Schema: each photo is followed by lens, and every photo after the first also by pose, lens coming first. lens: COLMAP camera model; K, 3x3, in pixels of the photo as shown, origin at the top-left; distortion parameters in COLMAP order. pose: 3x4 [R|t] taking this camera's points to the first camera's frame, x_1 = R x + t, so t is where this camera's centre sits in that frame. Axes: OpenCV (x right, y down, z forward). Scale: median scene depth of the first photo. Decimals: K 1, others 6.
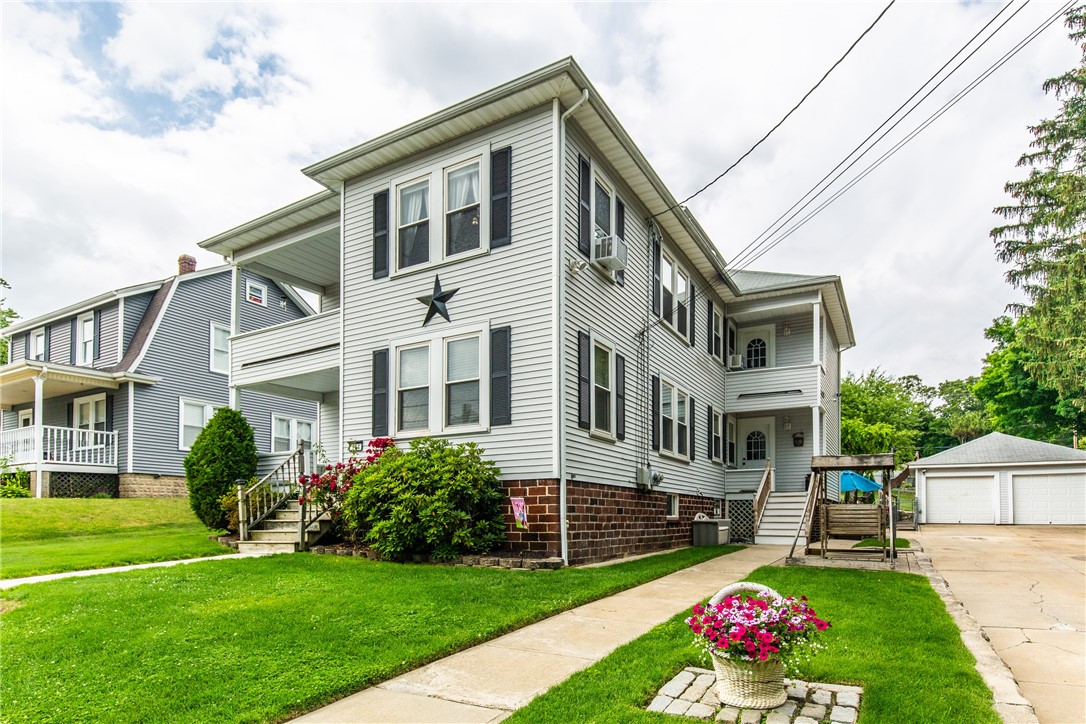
lens RADIAL K [[601.5, 0, 543.0], [0, 601.5, 362.0], [0, 0, 1]] dist [-0.000301, -0.000031]
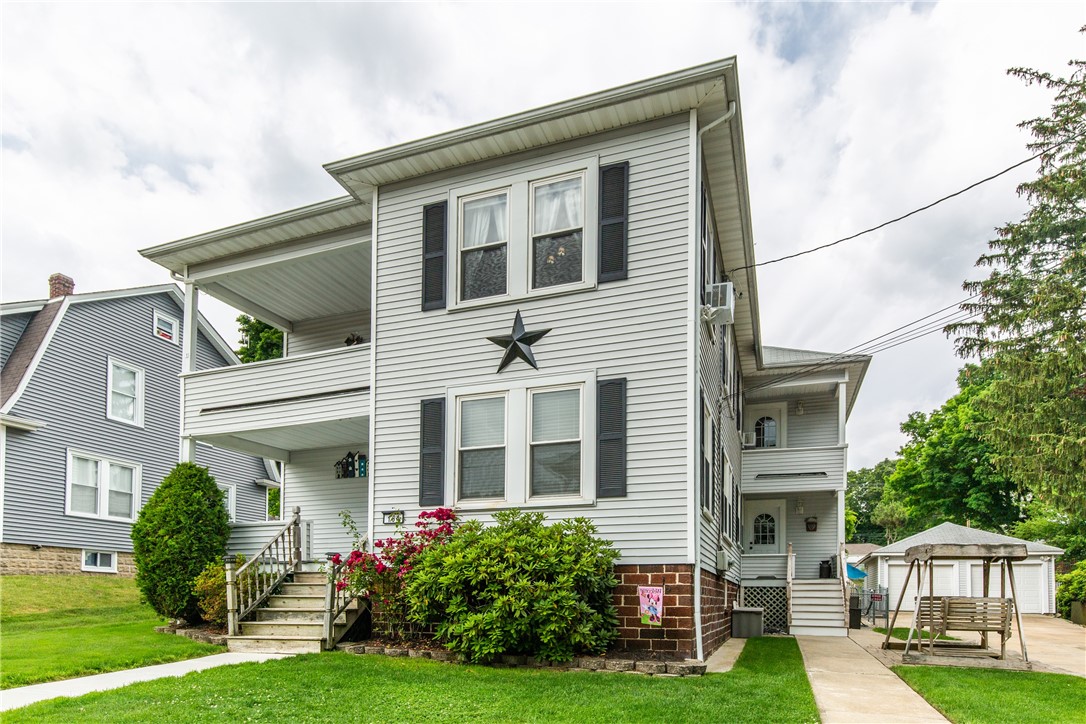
lens RADIAL K [[627.3, 0, 545.2], [0, 627.3, 444.3], [0, 0, 1]] dist [0.005017, 0.000876]
pose [[0.983007, 0.051170, 0.176295, -0.258662], [-0.053412, 0.998541, 0.007996, 0.024855], [-0.175628, -0.017277, 0.984305, 0.141695]]
